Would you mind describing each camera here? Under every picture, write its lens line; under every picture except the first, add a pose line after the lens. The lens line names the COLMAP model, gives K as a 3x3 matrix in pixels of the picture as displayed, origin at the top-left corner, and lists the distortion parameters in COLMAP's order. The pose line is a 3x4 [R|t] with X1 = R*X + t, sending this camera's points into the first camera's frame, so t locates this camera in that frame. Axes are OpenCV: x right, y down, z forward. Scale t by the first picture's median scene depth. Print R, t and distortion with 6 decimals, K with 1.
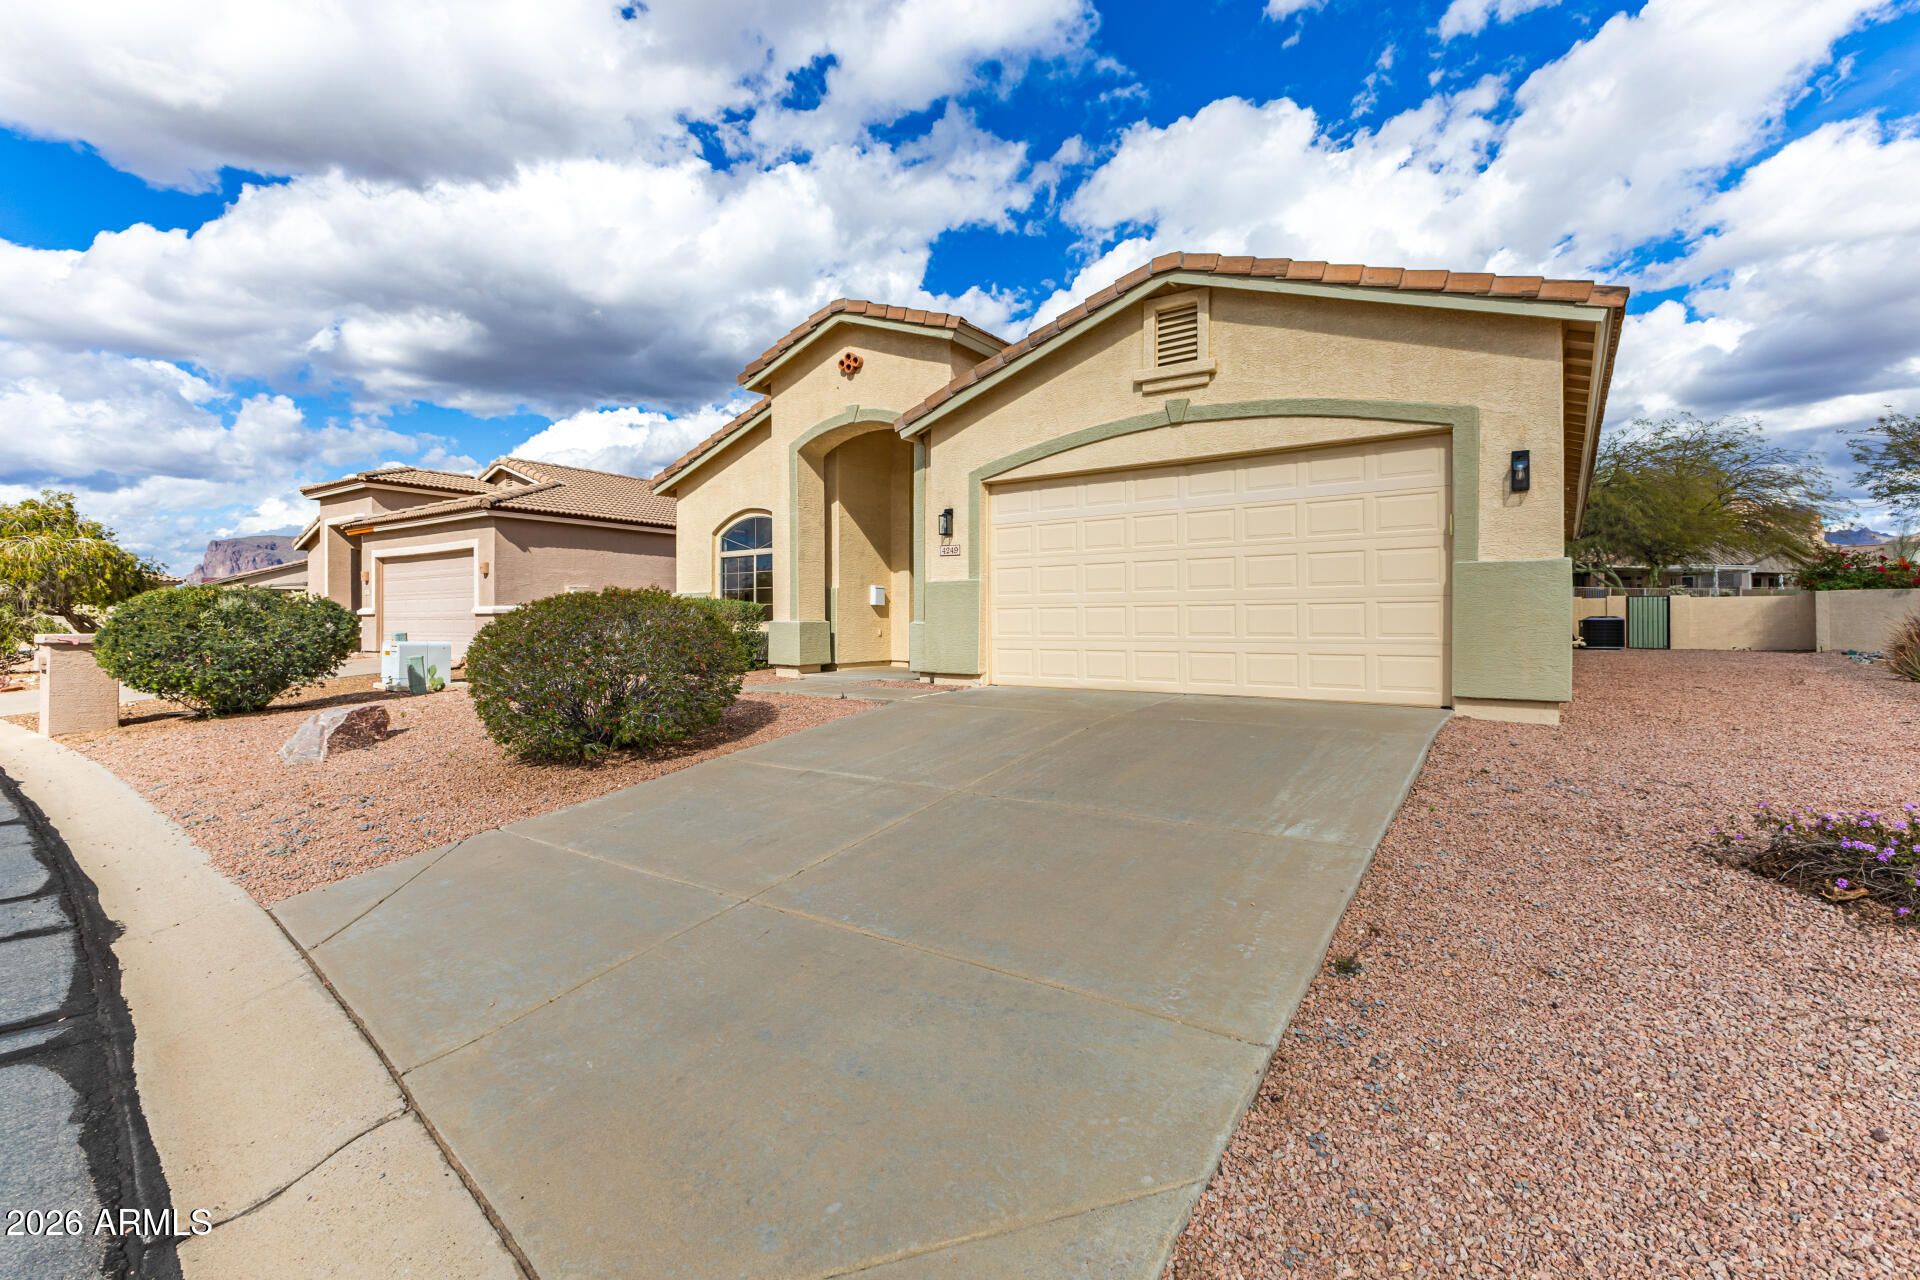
lens RADIAL K [[920.5, 0, 960.0], [0, 920.5, 640.0], [0, 0, 1]] dist [-0.001204, -0.000074]
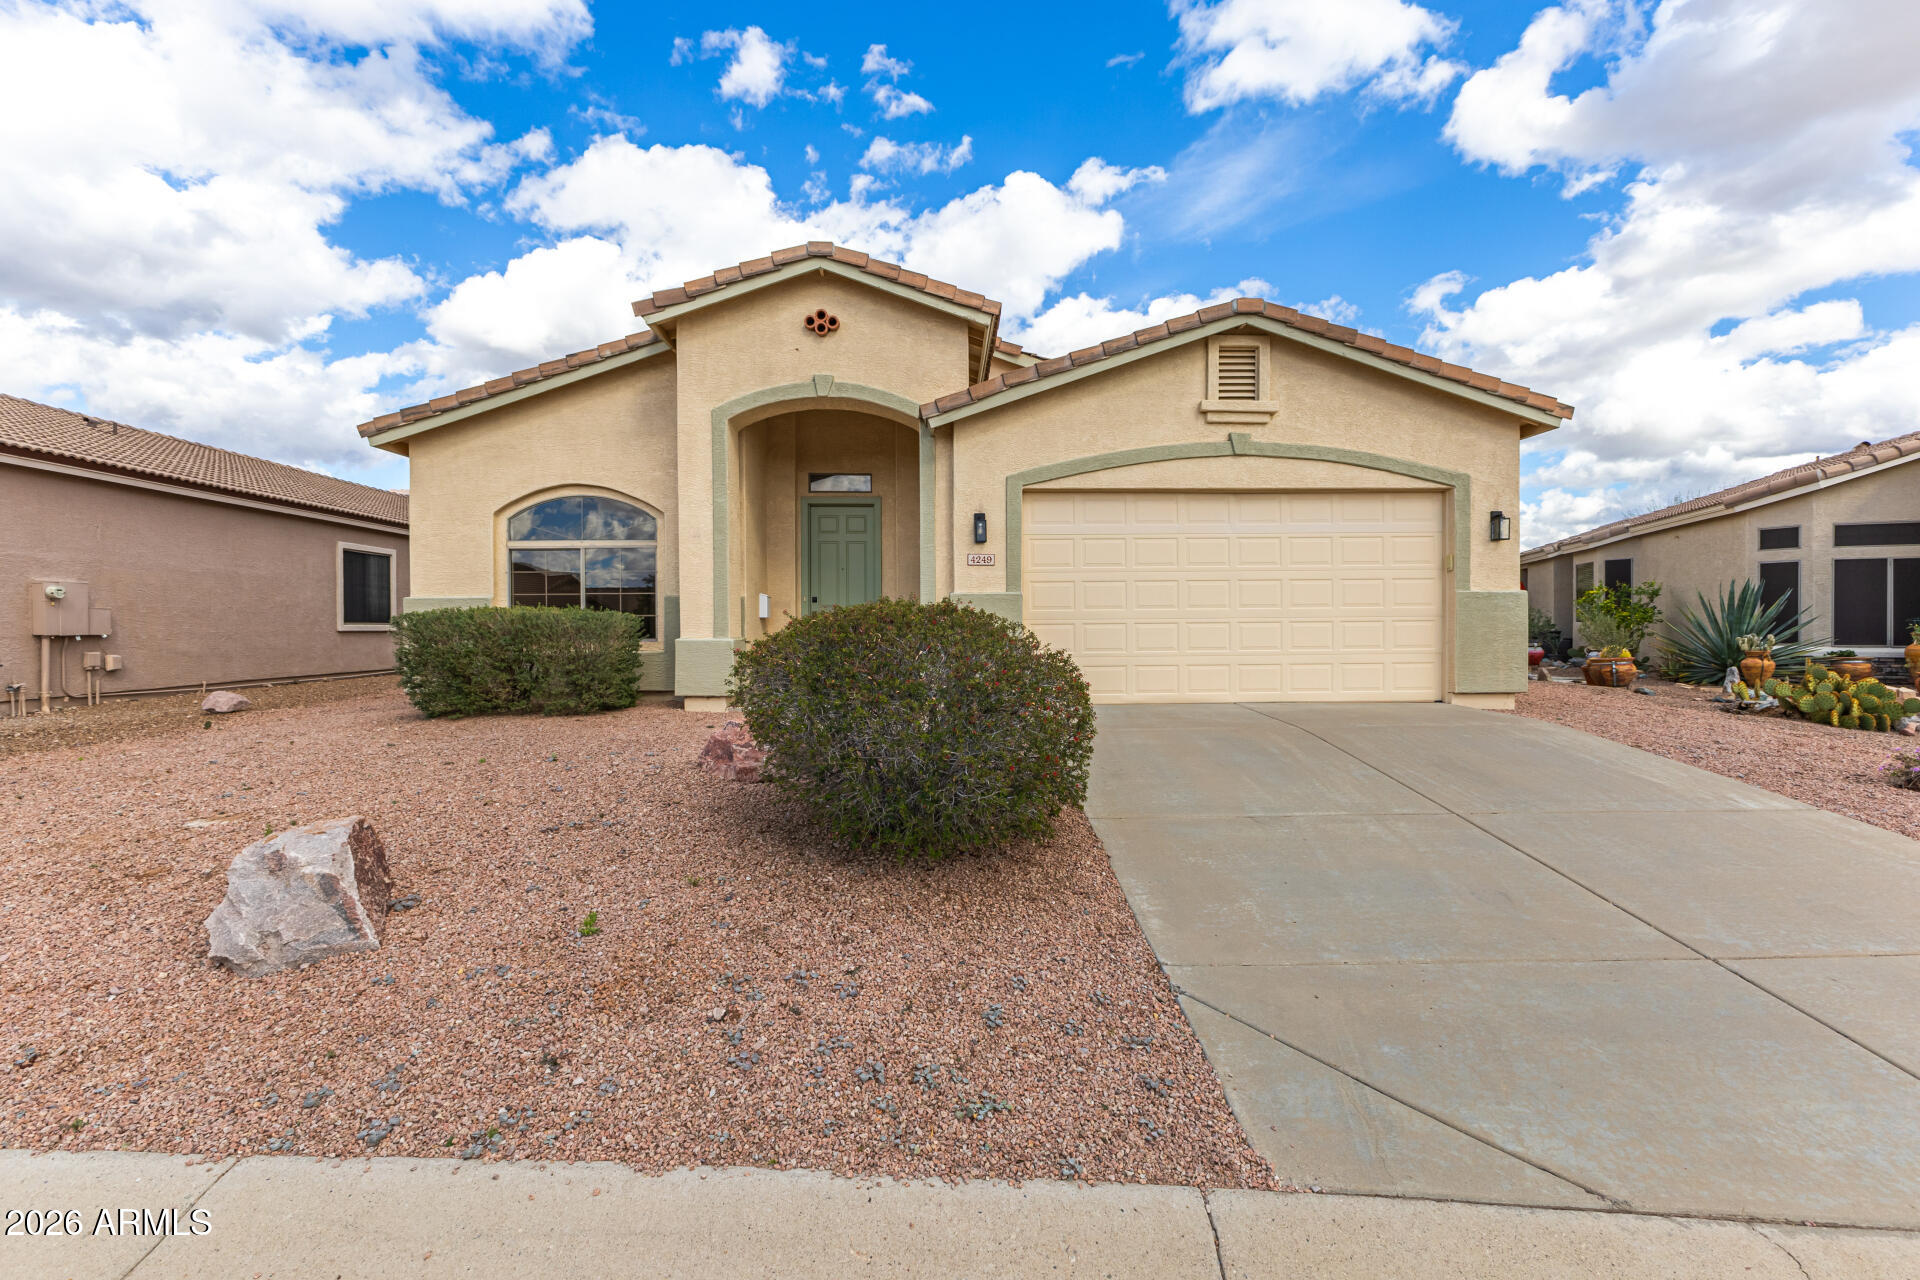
lens RADIAL K [[796.6, 0, 960.0], [0, 796.6, 640.0], [0, 0, 1]] dist [0.000293, -0.015734]
pose [[0.770451, -0.019803, 0.637192, -0.530976], [0.015707, 0.999804, 0.012080, -0.028339], [-0.637306, 0.000701, 0.770610, 0.414480]]
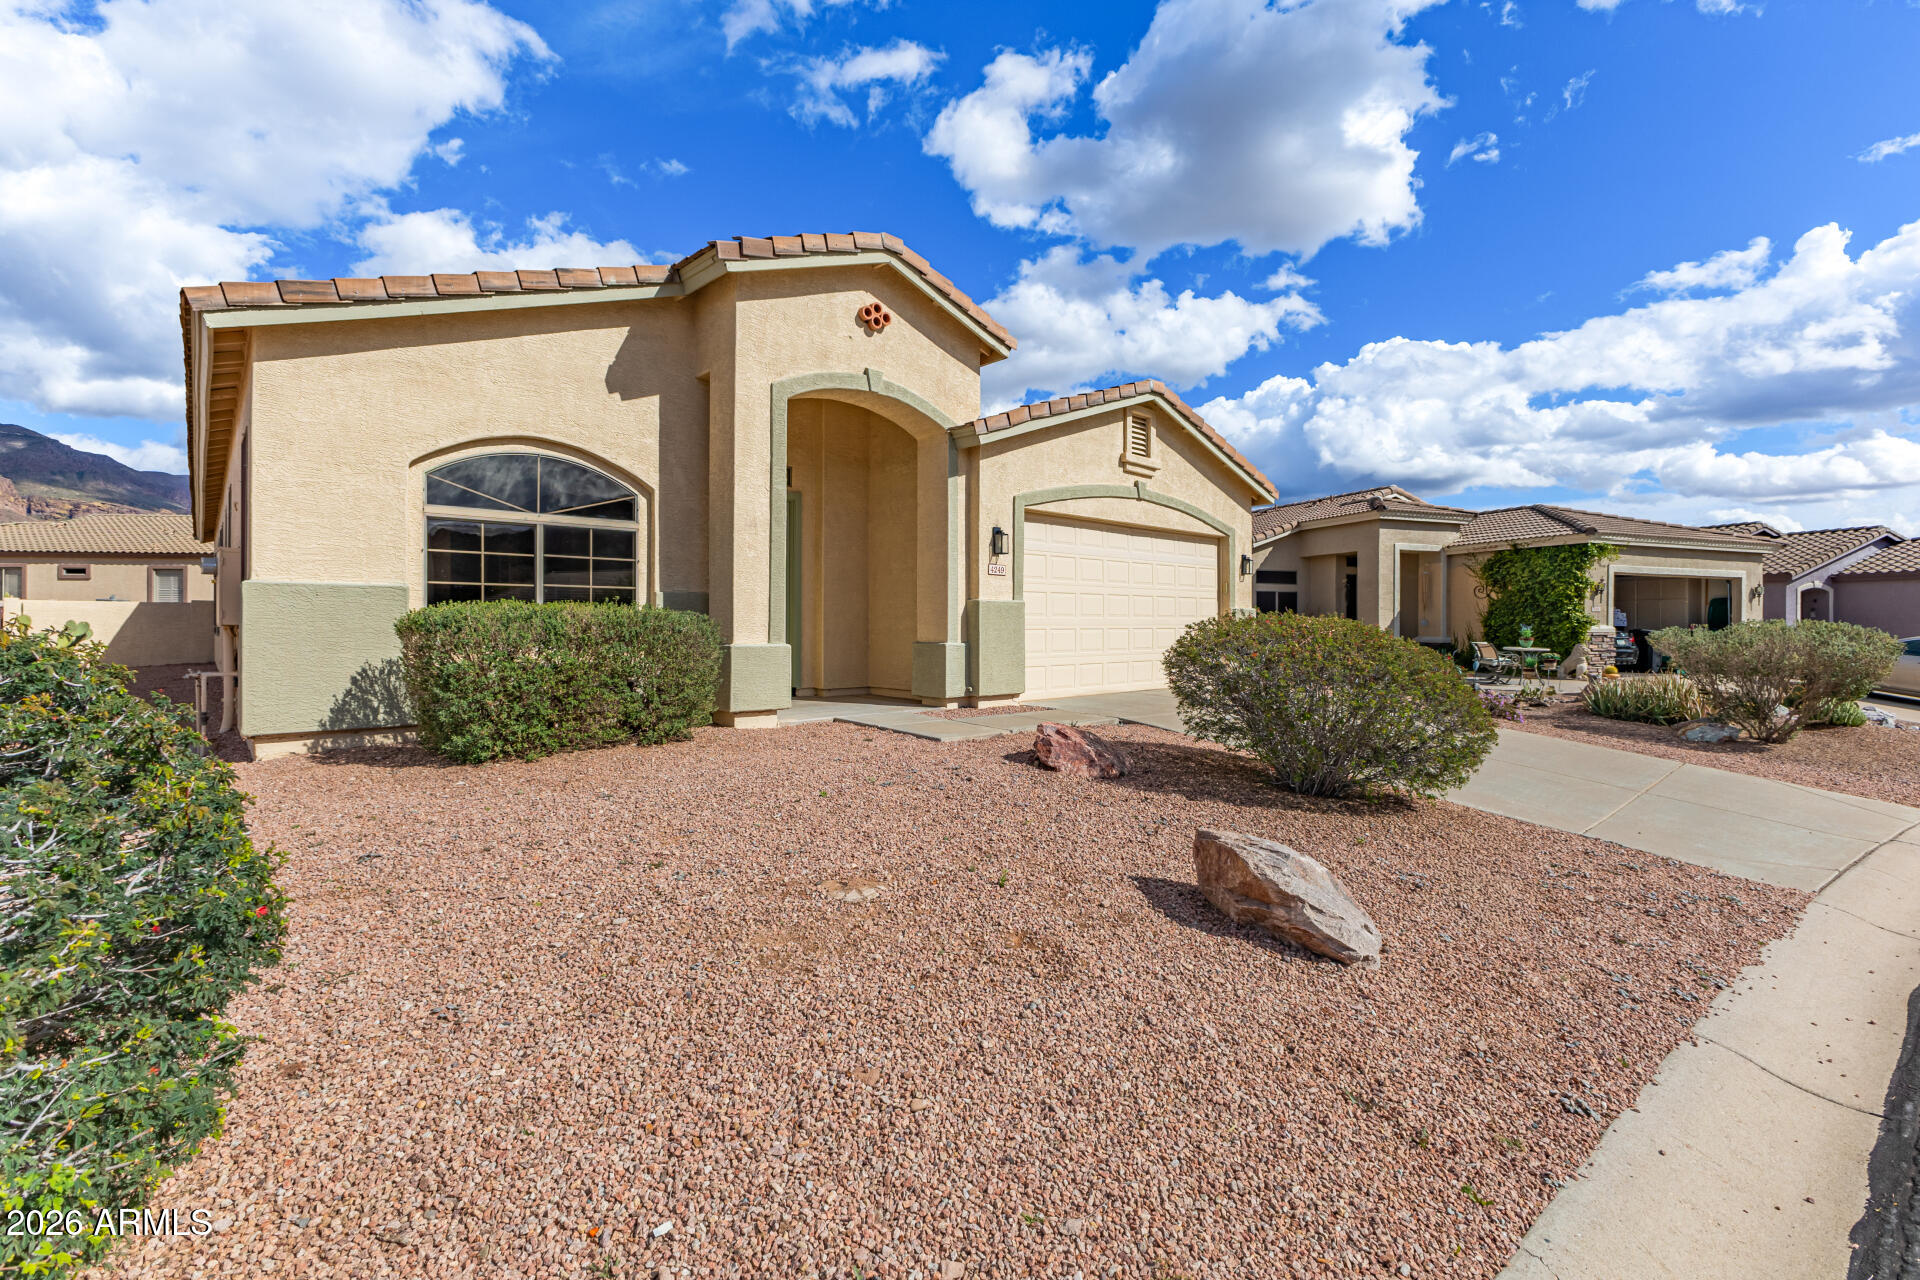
lens RADIAL K [[796.6, 0, 960.0], [0, 796.6, 640.0], [0, 0, 1]] dist [0.000293, -0.015734]
pose [[0.203284, -0.018171, 0.978951, -0.859528], [0.008697, 0.999822, 0.016753, -0.037541], [-0.979081, 0.005108, 0.203406, 0.872748]]
